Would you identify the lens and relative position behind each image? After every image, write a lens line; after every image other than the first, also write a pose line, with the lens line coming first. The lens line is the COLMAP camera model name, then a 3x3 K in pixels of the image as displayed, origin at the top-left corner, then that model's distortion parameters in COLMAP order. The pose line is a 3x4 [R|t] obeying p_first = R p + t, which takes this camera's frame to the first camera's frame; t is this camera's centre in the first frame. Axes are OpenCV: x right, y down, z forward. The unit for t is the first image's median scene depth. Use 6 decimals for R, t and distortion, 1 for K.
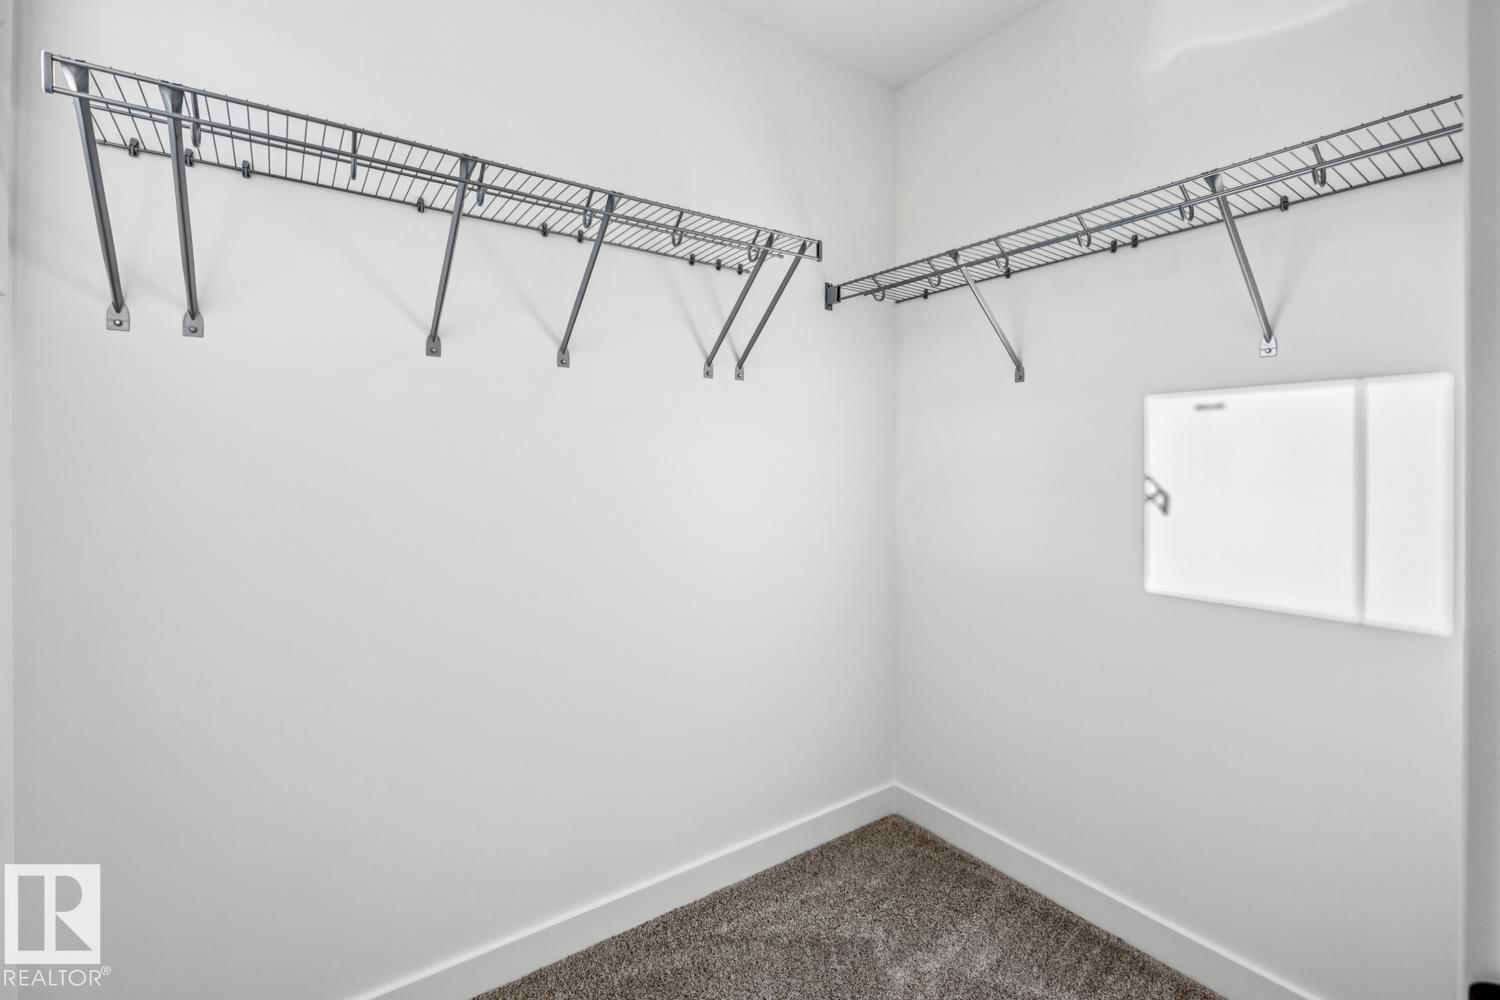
lens RADIAL K [[681.1, 0, 748.2], [0, 681.1, 491.0], [0, 0, 1]] dist [0.000669, 0.000035]
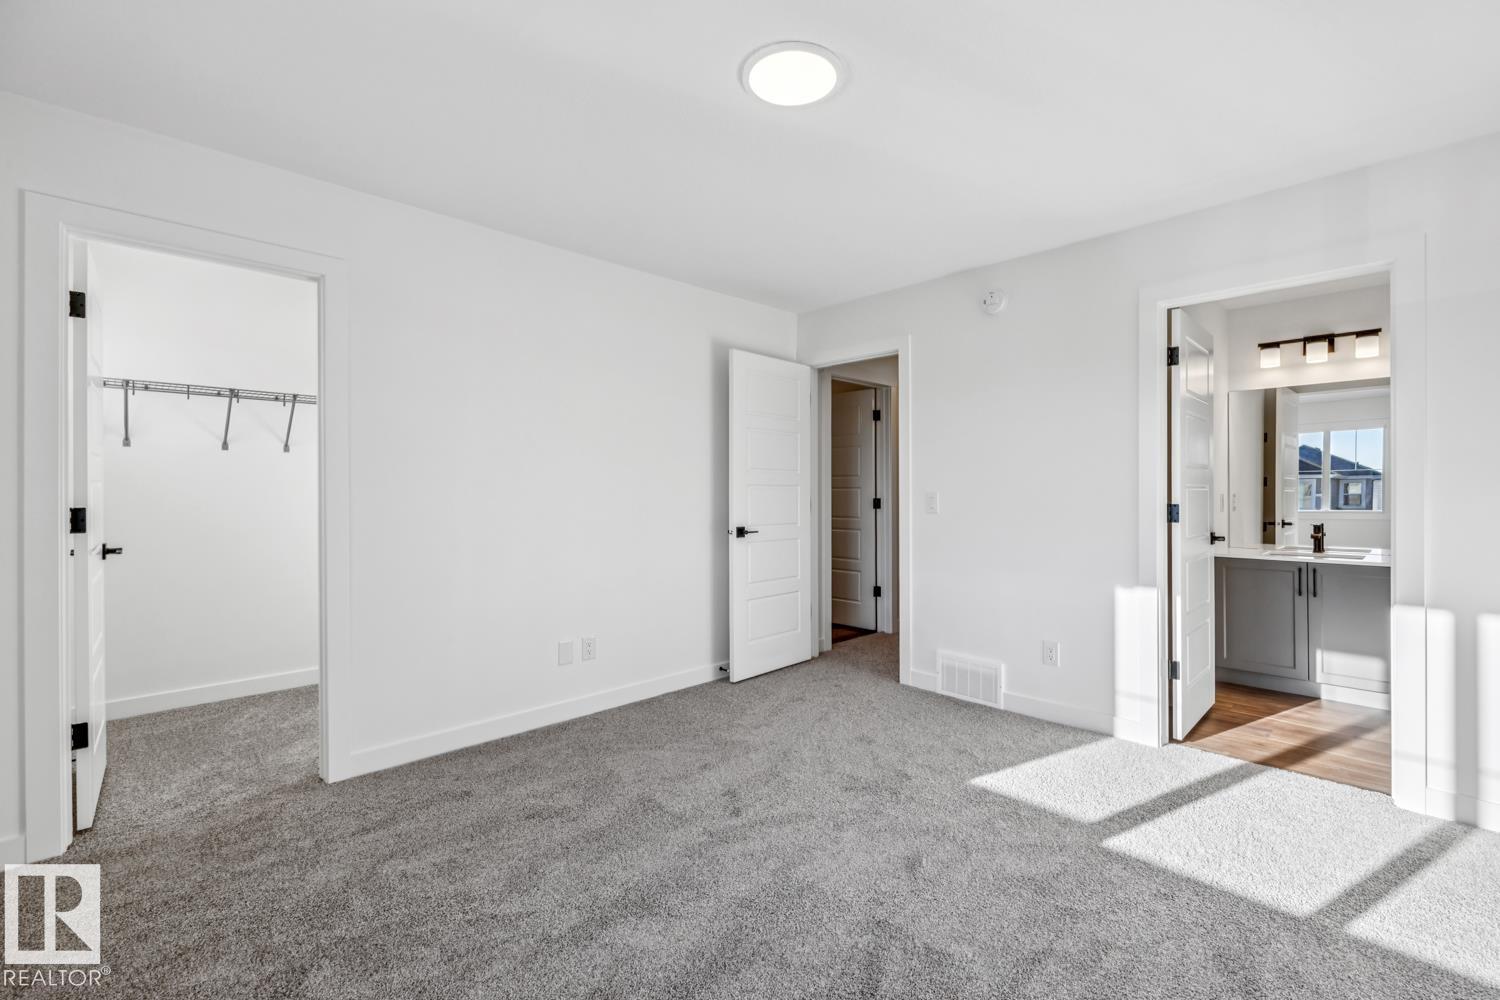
lens RADIAL K [[681.1, 0, 751.0], [0, 681.1, 497.5], [0, 0, 1]] dist [0.000669, 0.000035]
pose [[0.991940, 0.005441, 0.126589, 1.319298], [-0.003357, 0.999855, -0.016672, 0.018194], [-0.126662, 0.016113, 0.991815, -2.007511]]
